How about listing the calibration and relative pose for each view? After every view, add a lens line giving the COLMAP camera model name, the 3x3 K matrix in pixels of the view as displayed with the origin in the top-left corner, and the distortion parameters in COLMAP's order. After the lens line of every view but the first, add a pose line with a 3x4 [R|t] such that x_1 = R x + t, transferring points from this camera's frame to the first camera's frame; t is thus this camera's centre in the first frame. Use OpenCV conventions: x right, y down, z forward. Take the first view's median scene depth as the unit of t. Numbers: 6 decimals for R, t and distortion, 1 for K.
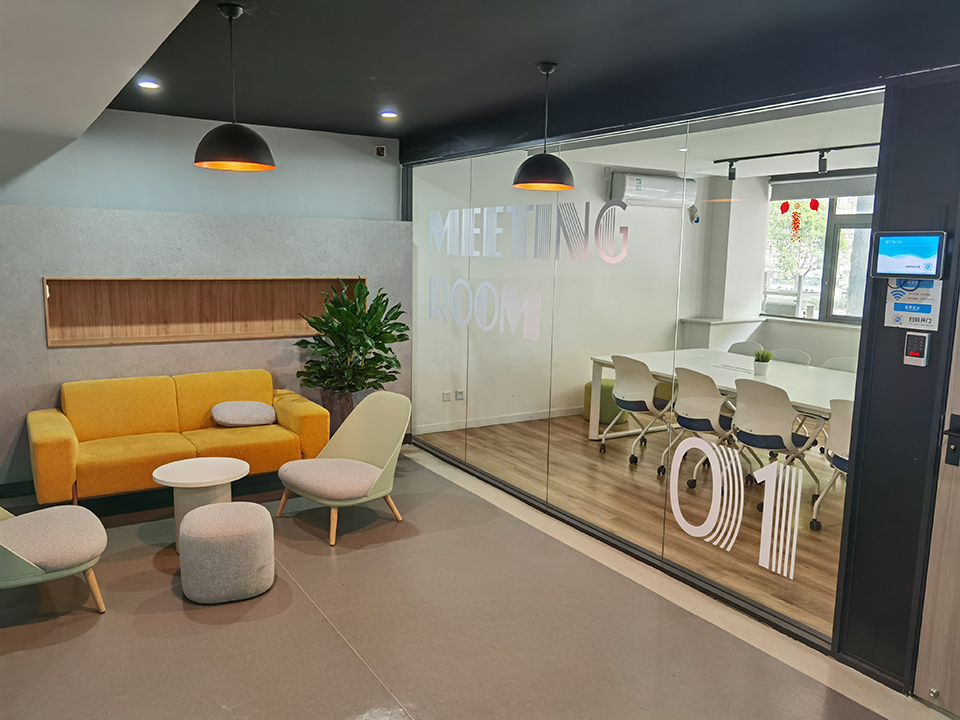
lens RADIAL K [[764.4, 0, 481.8], [0, 764.4, 364.4], [0, 0, 1]] dist [0.006620, 0.002045]
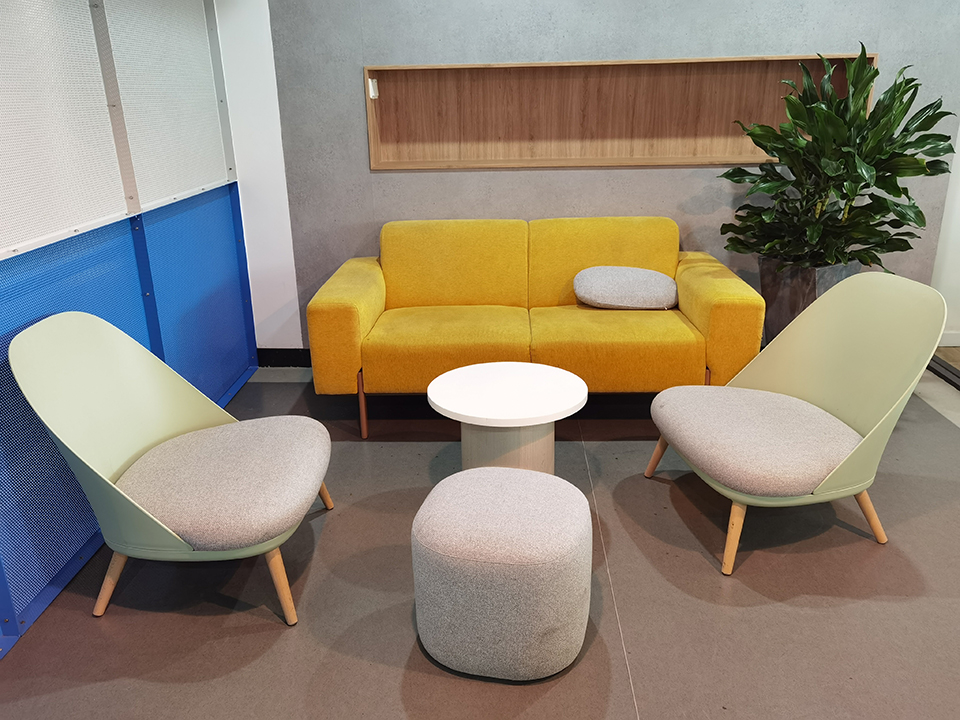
lens RADIAL K [[764.4, 0, 481.8], [0, 764.4, 364.4], [0, 0, 1]] dist [0.006620, 0.002045]
pose [[0.827615, 0.151055, -0.540589, -0.060632], [-0.048497, 0.978750, 0.199241, 0.006922], [0.559197, -0.138678, 0.817354, 0.405919]]
